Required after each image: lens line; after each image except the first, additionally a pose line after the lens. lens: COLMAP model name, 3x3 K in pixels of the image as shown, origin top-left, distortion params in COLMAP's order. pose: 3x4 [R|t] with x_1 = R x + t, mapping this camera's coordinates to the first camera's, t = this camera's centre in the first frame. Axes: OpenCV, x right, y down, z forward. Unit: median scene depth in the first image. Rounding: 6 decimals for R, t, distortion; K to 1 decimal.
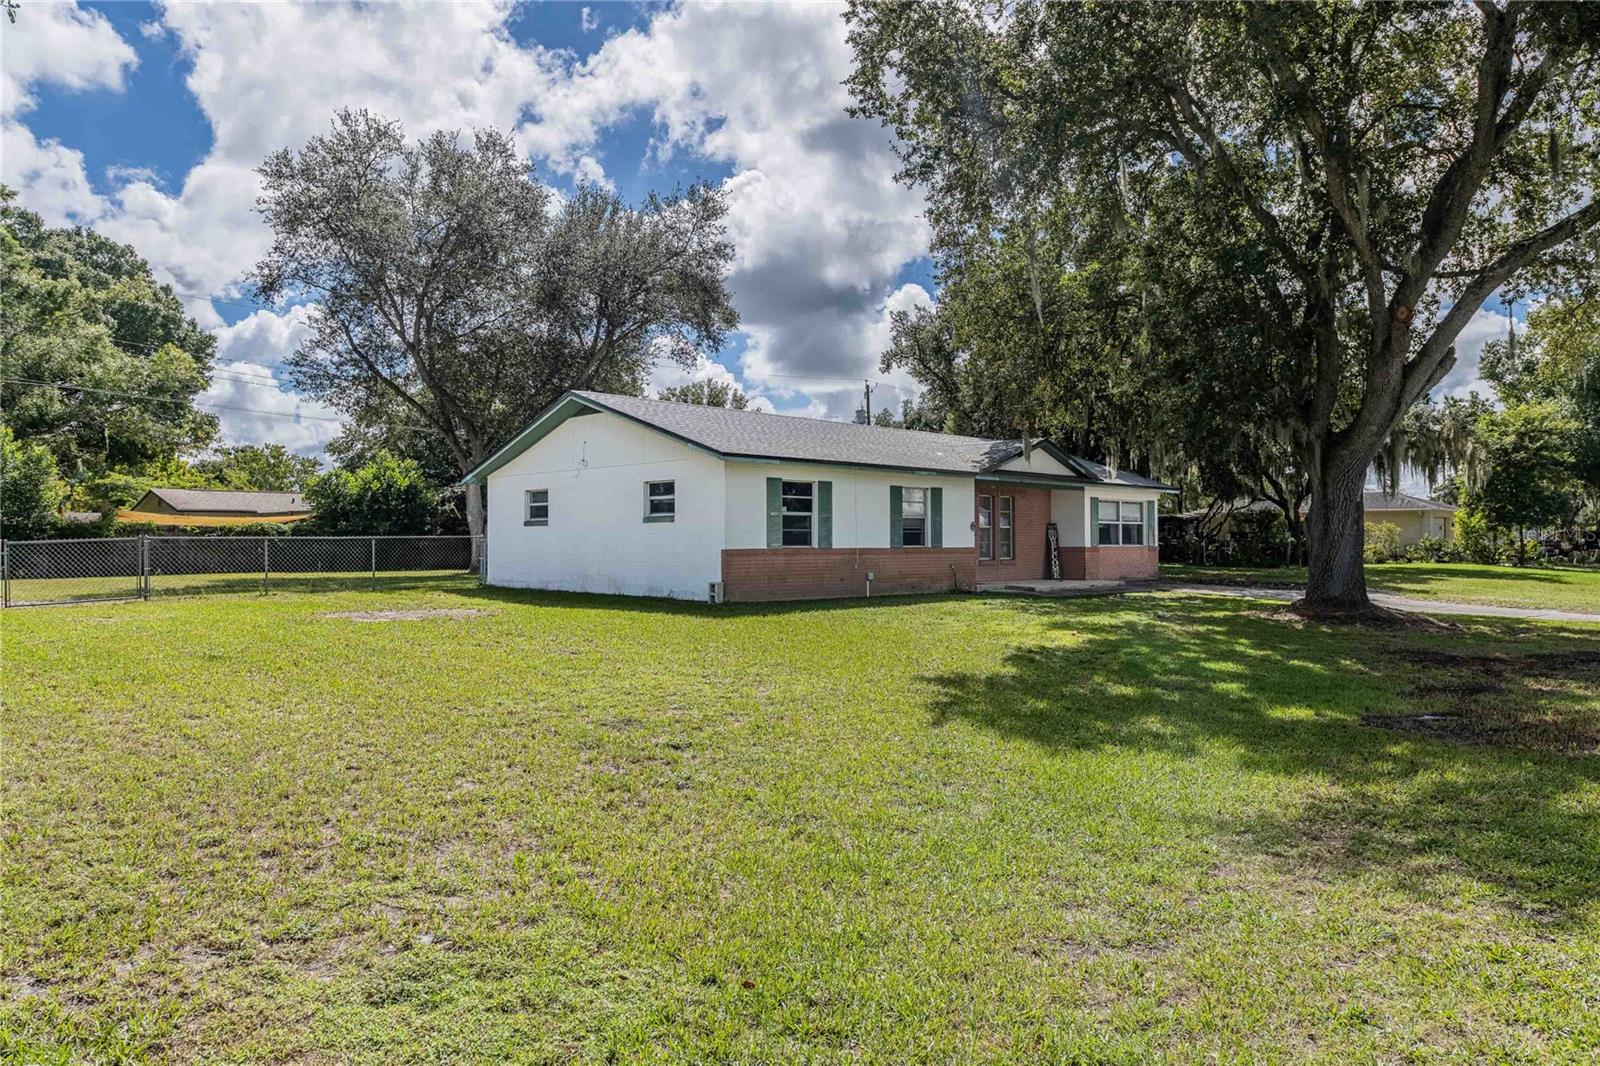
lens RADIAL K [[1104.9, 0, 800.0], [0, 1104.9, 533.0], [0, 0, 1]] dist [-0.023317, 0.001511]
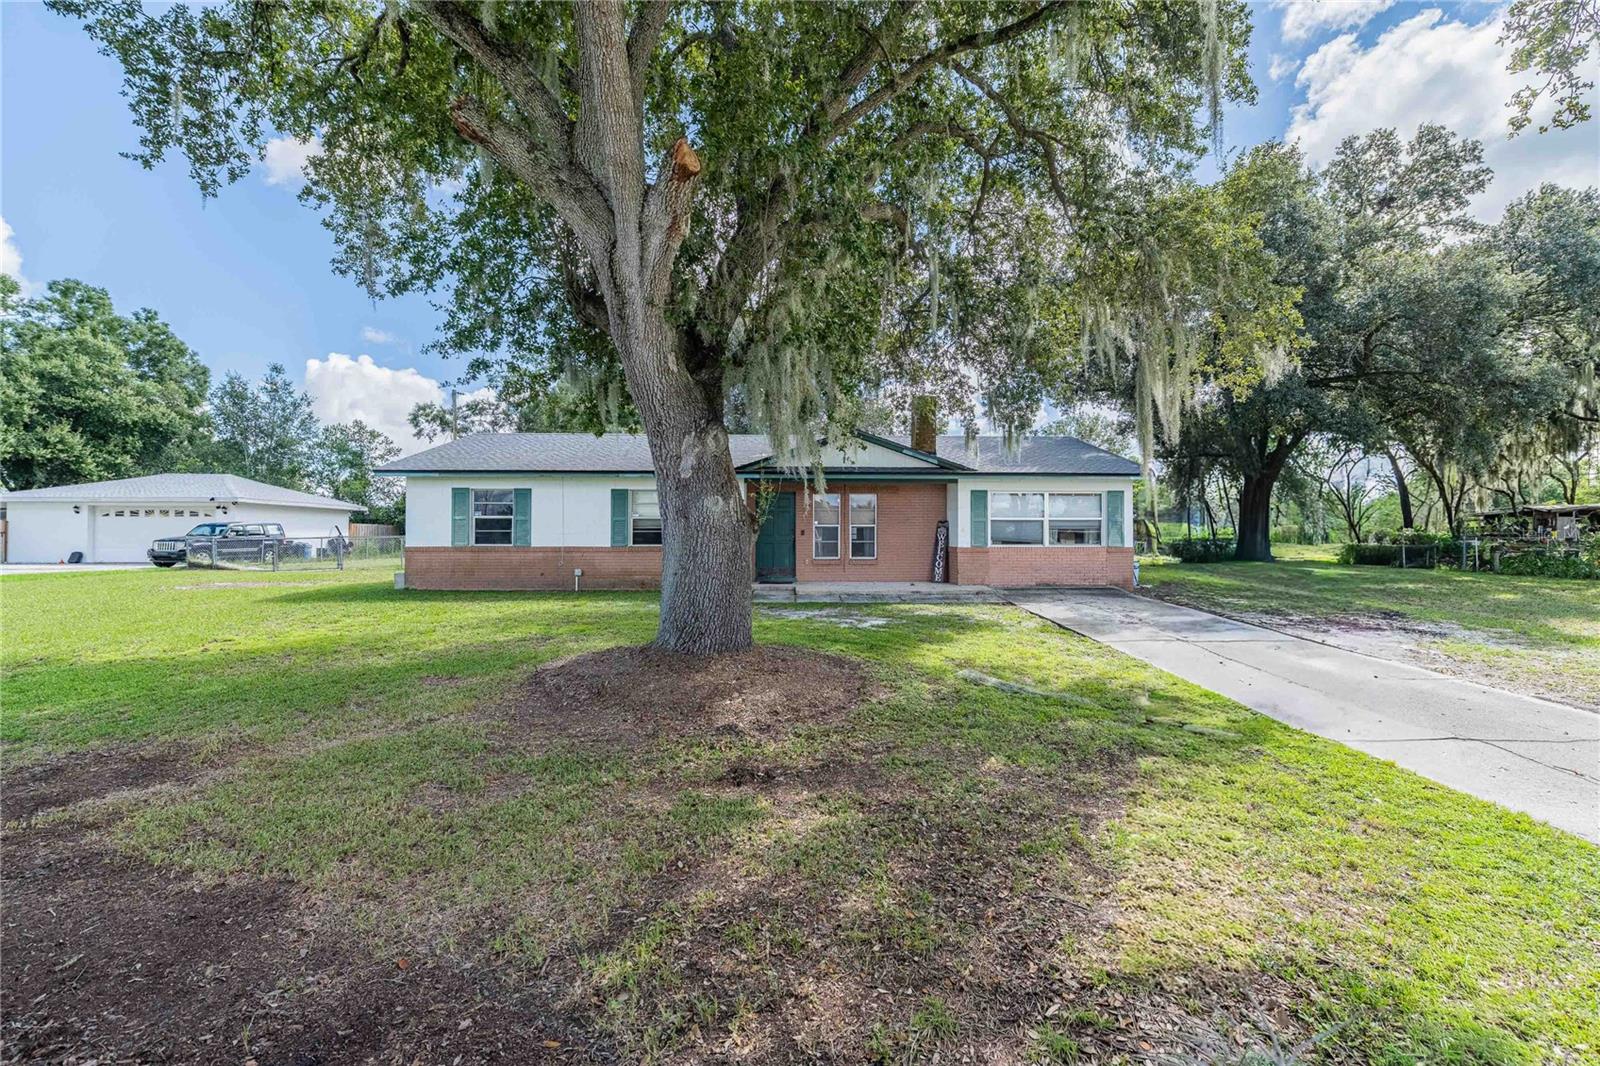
lens RADIAL K [[667.0, 0, 800.0], [0, 667.0, 533.0], [0, 0, 1]] dist [0.000283, -0.000015]
pose [[0.724915, 0.012278, -0.688729, 0.670055], [0.005019, 0.999720, 0.023106, -0.014209], [0.688820, -0.020207, 0.724650, 0.650670]]
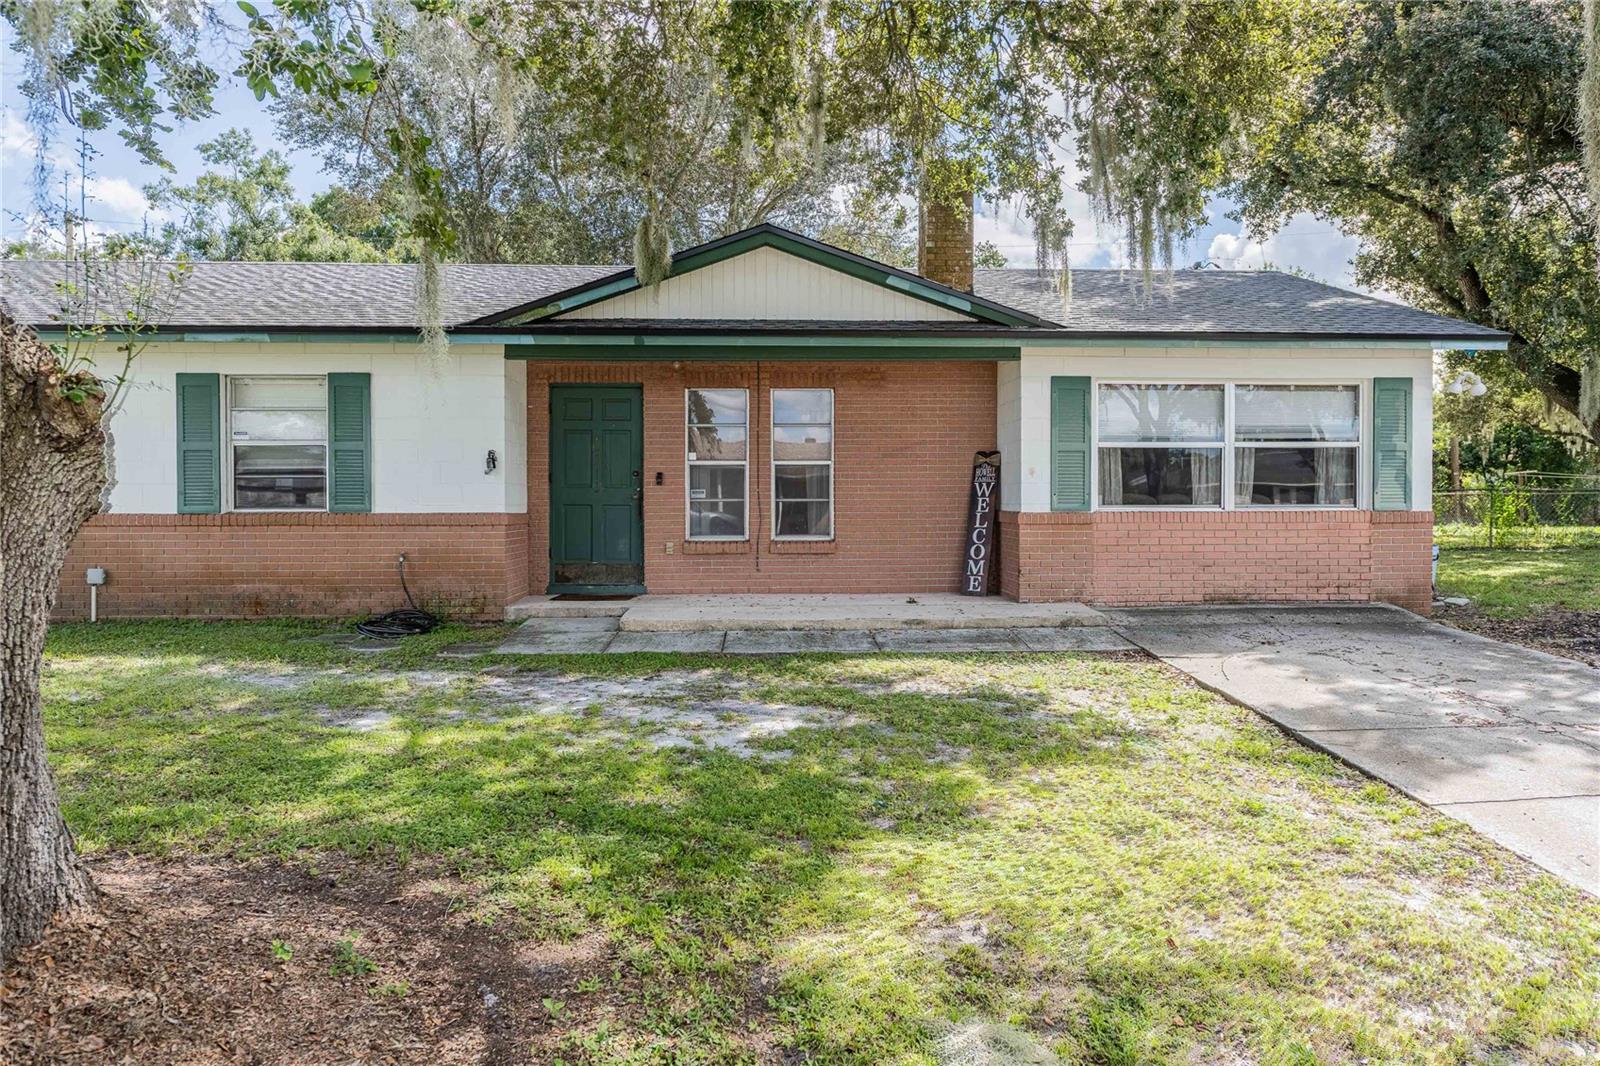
lens RADIAL K [[1104.9, 0, 800.0], [0, 1104.9, 533.0], [0, 0, 1]] dist [-0.023317, 0.001511]
pose [[0.733280, 0.035228, -0.679014, 0.570451], [0.007769, 0.998158, 0.060175, -0.003492], [0.679883, -0.049400, 0.731655, 0.844044]]
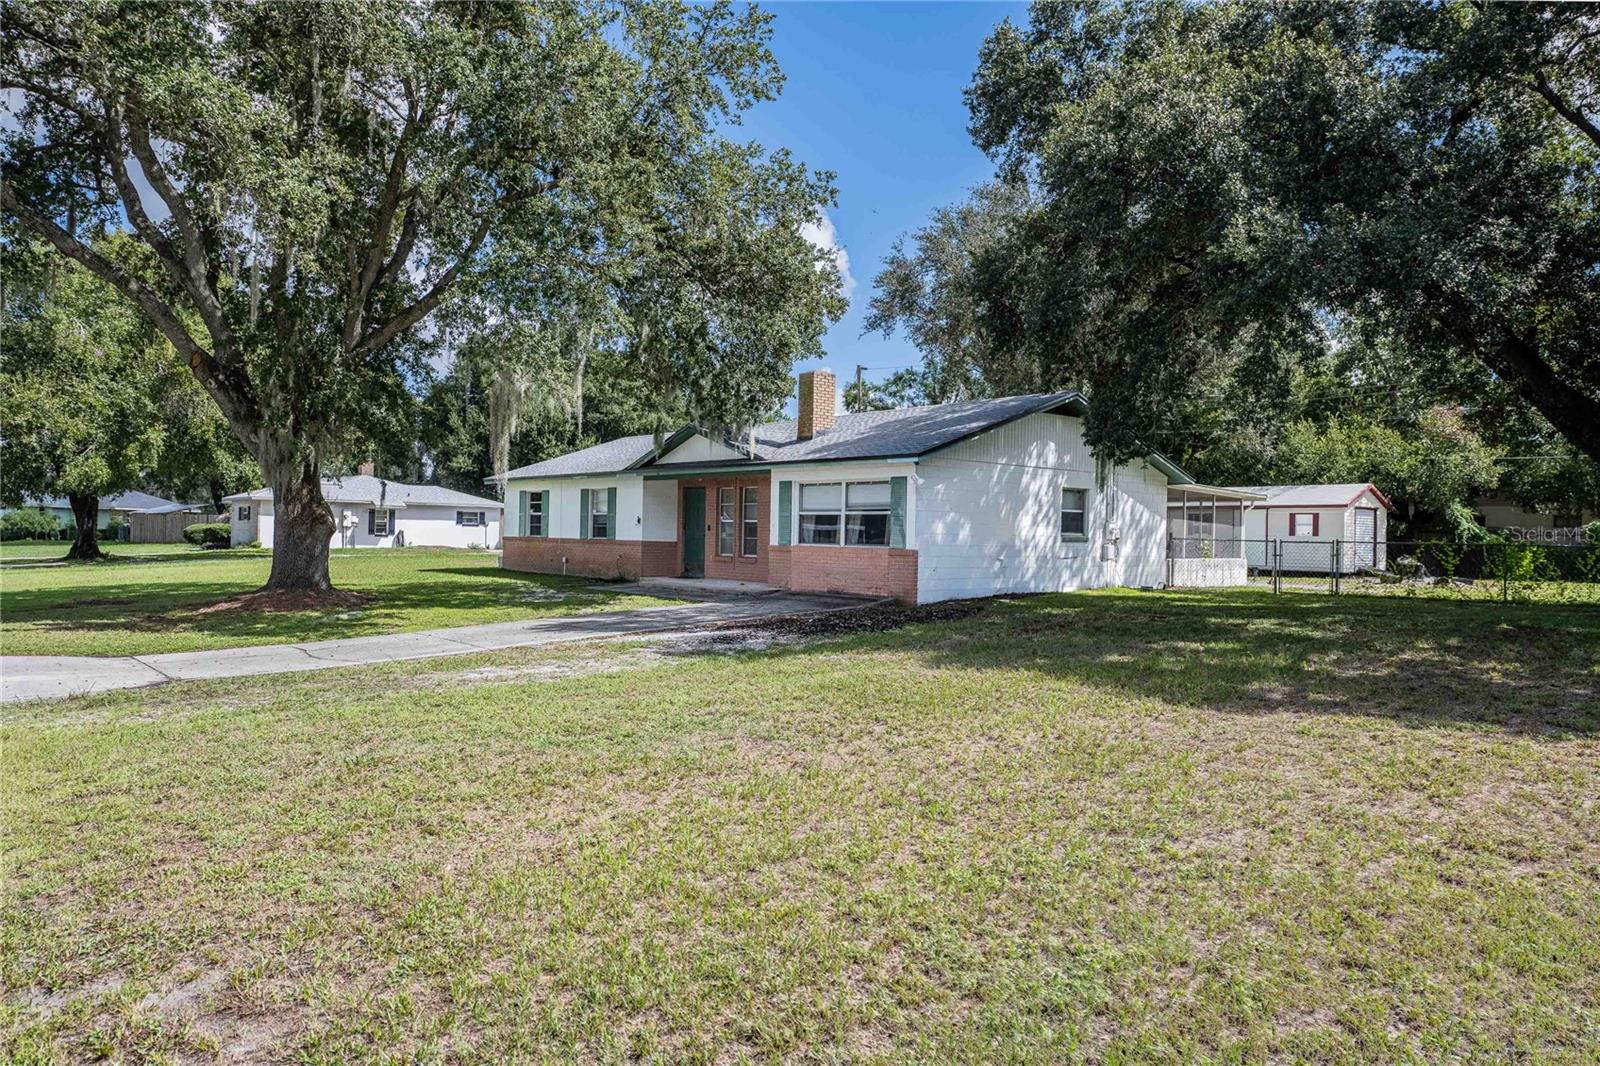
lens RADIAL K [[1104.9, 0, 800.0], [0, 1104.9, 533.0], [0, 0, 1]] dist [-0.023317, 0.001511]
pose [[-0.093459, -0.013219, -0.995535, 1.323296], [-0.019902, 0.999737, -0.011406, 0.016814], [0.995424, 0.018747, -0.093698, 1.370385]]
